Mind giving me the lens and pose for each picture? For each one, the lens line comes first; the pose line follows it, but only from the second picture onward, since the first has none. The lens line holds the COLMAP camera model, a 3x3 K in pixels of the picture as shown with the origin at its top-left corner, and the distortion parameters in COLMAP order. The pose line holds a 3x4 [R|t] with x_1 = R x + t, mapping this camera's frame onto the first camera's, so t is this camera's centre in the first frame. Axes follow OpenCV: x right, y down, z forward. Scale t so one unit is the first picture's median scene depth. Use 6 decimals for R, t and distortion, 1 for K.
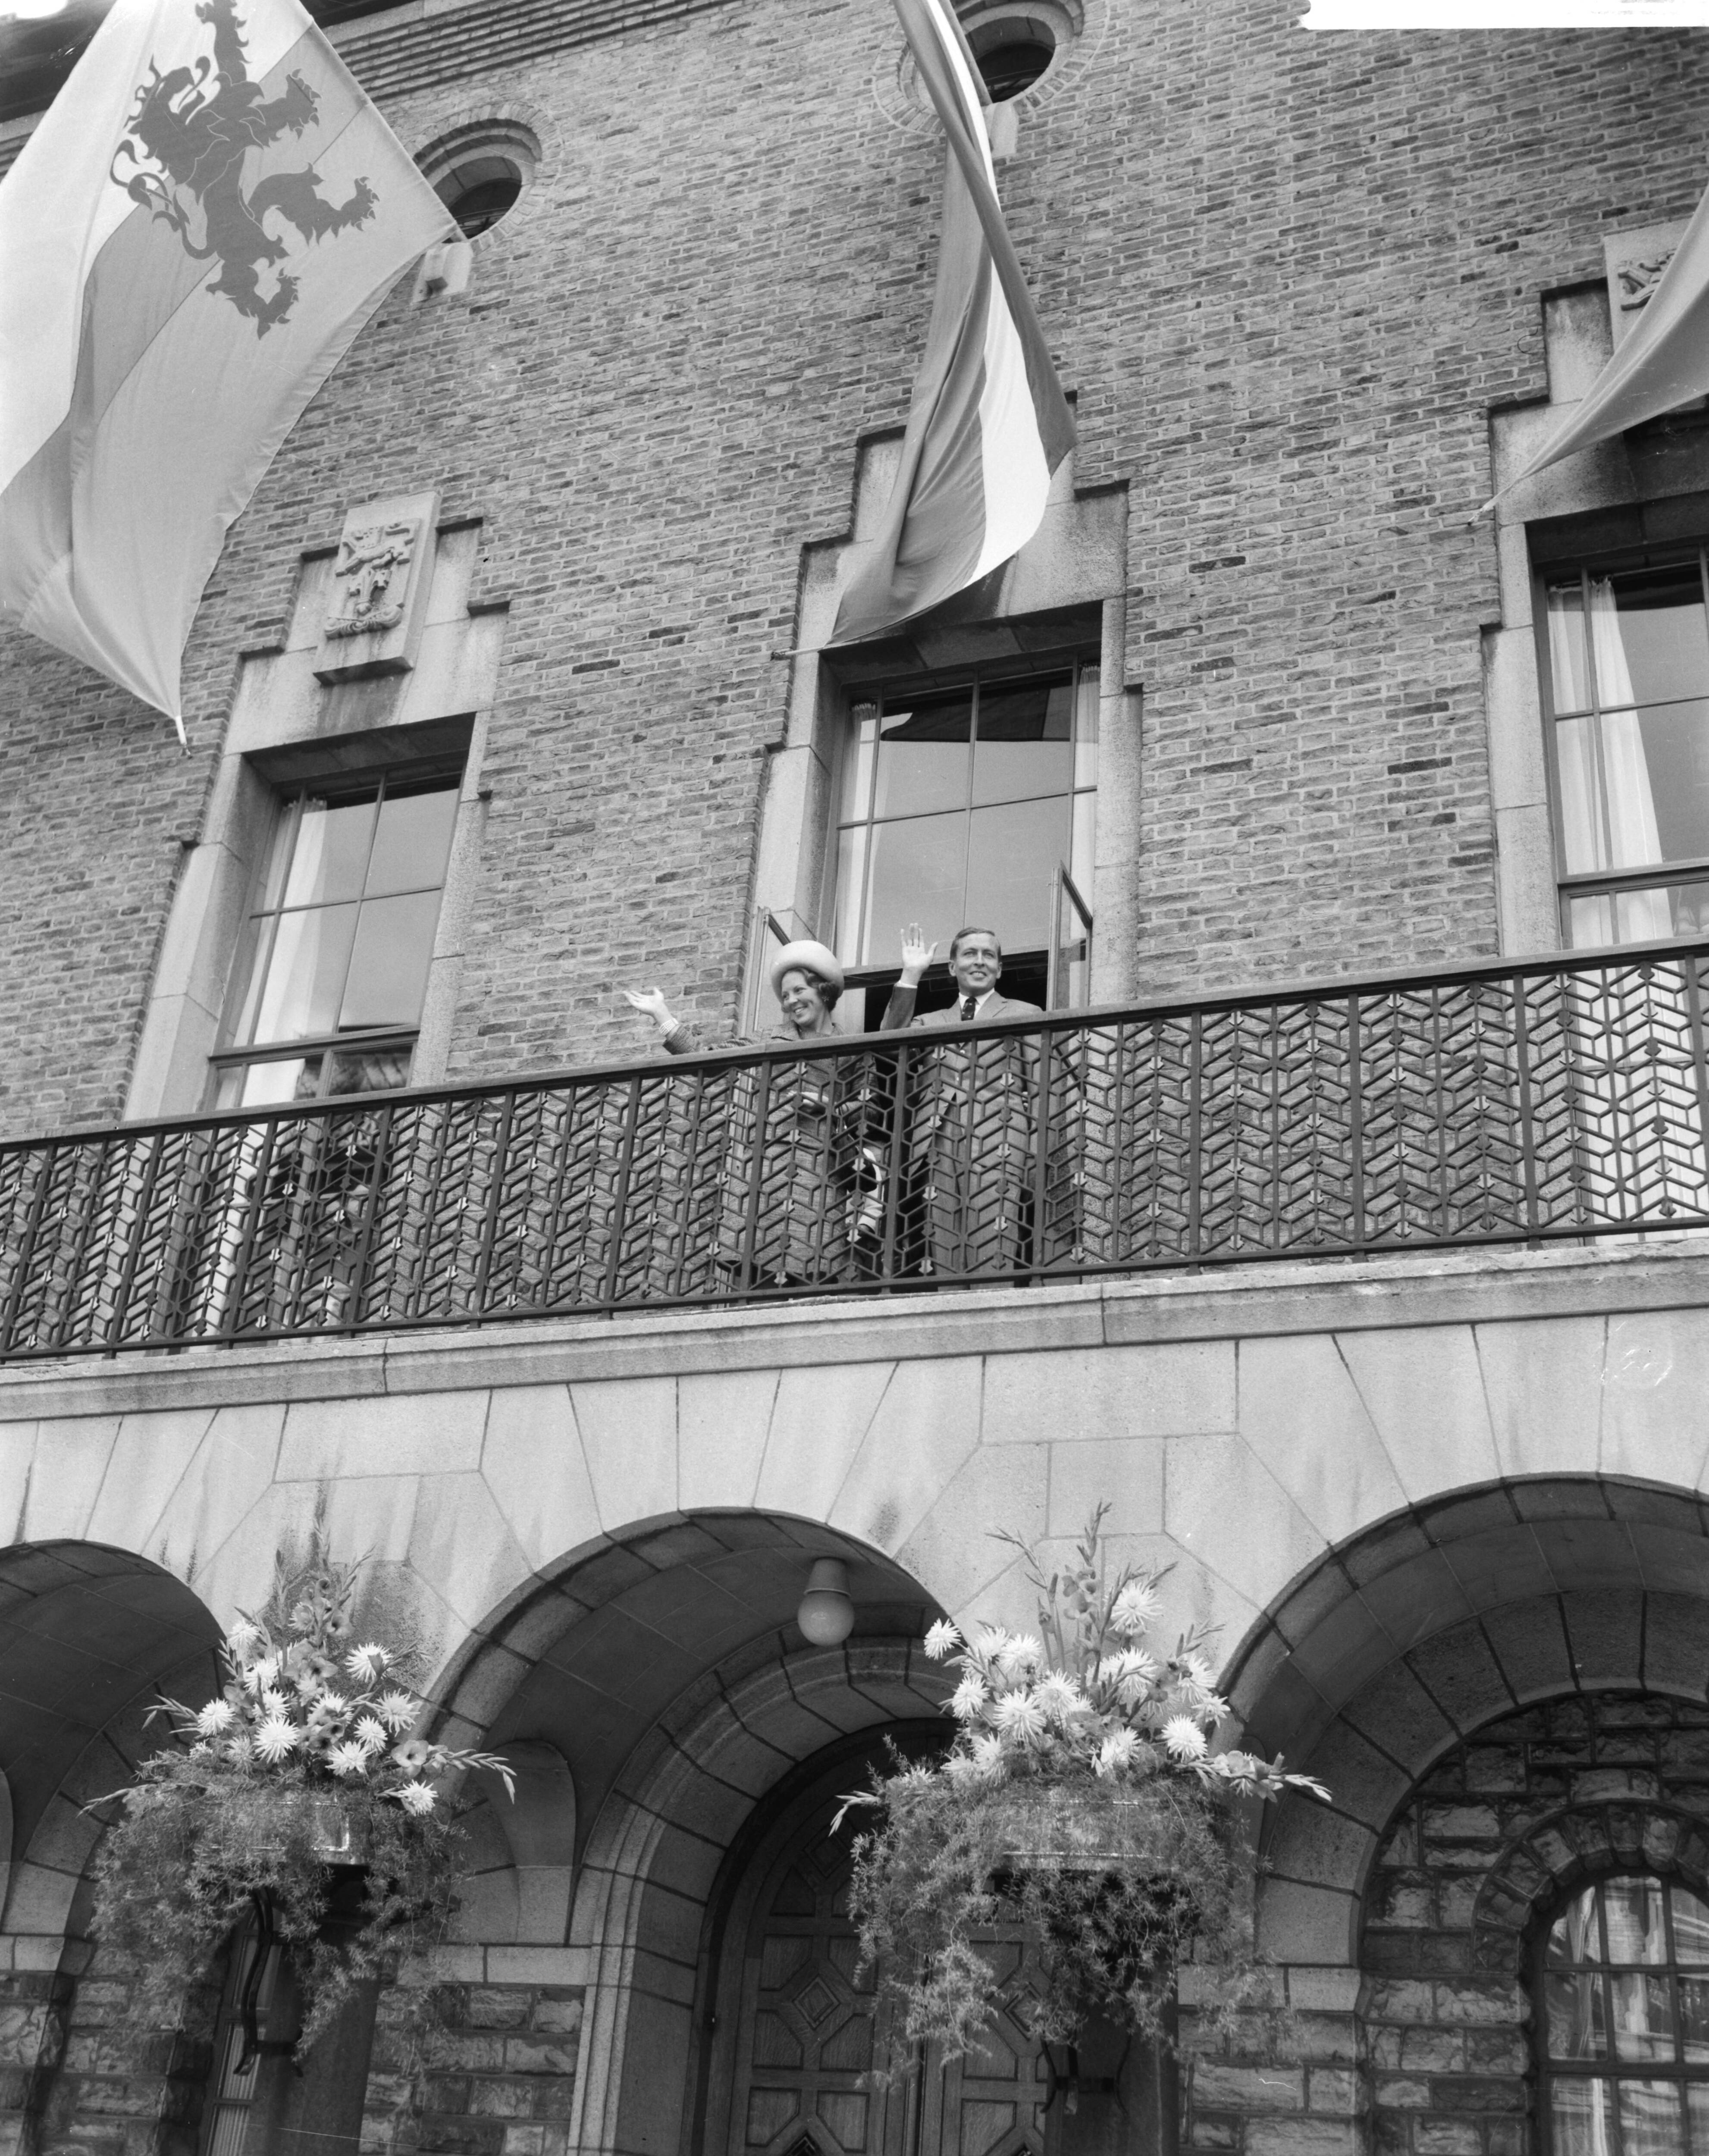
lens RADIAL K [[2365.5, 0, 847.6], [0, 2365.5, 1003.5], [0, 0, 1]] dist [0.142936, -0.123758]
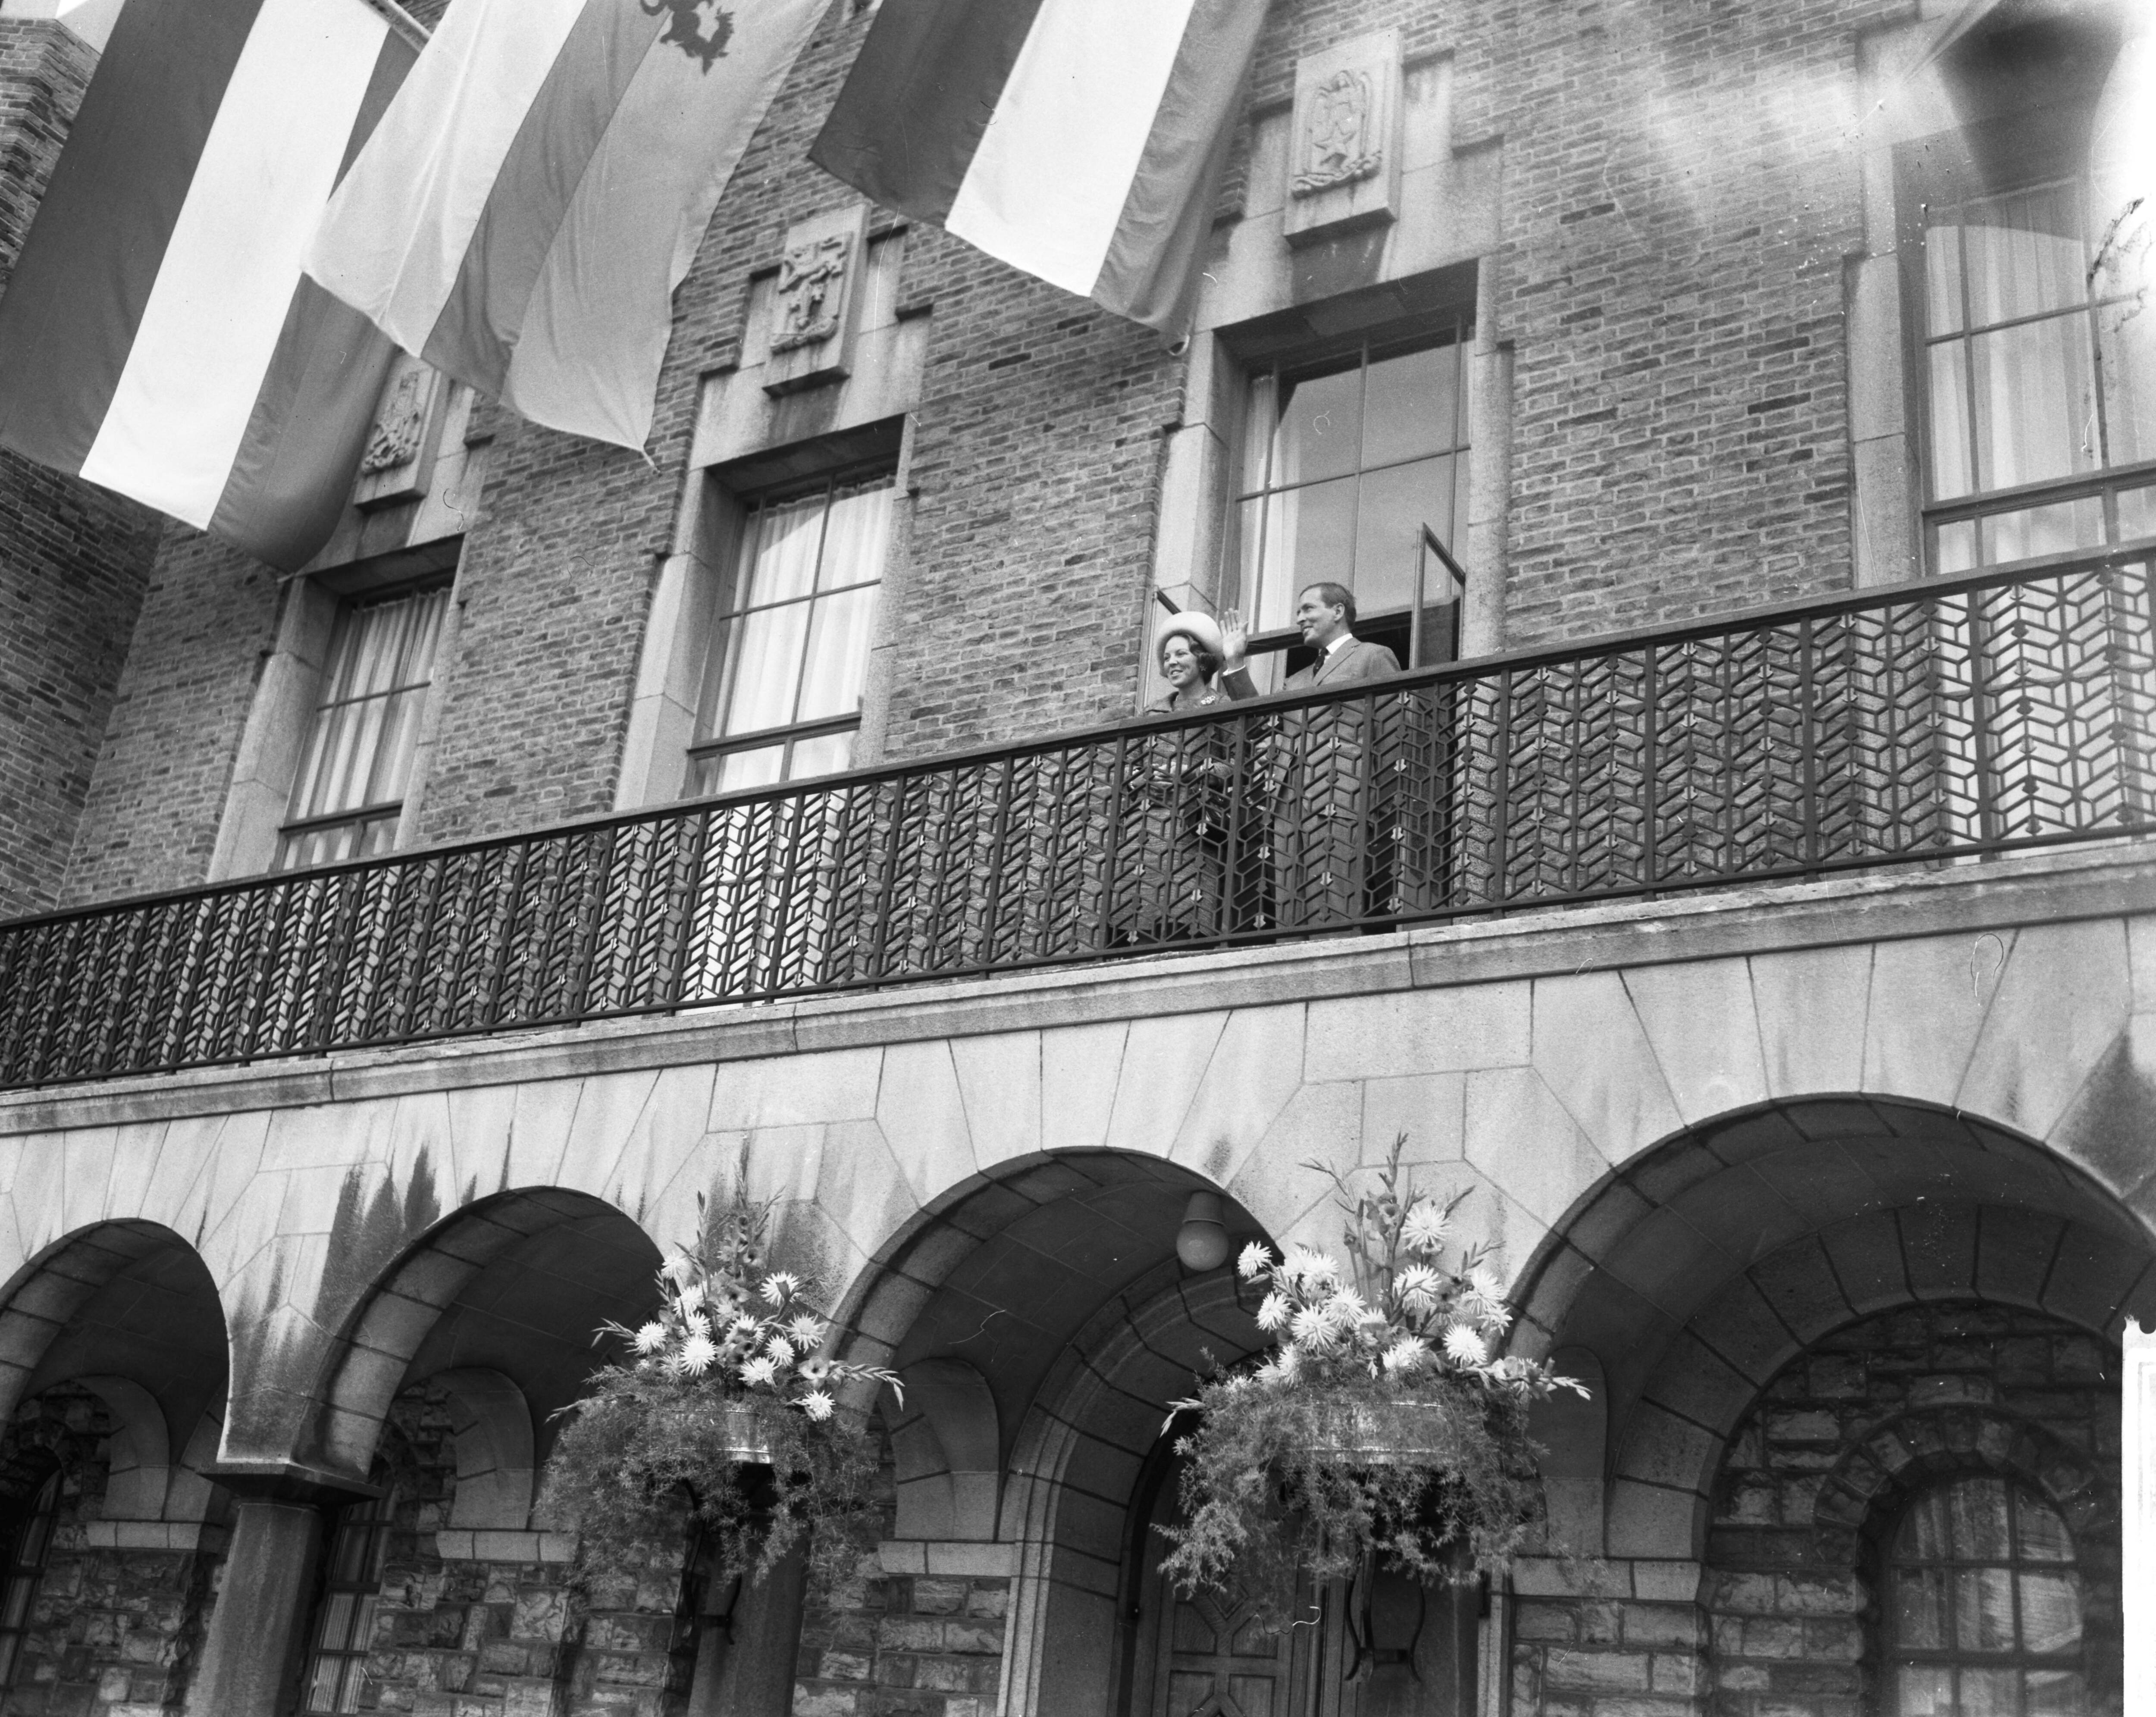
lens RADIAL K [[2339.7, 0, 998.6], [0, 2339.7, 756.9], [0, 0, 1]] dist [0.159149, -0.195886]
pose [[0.984501, -0.052746, -0.167258, 0.087232], [0.059537, 0.997582, 0.035847, -0.007474], [0.164963, -0.045250, 0.985261, -0.056368]]
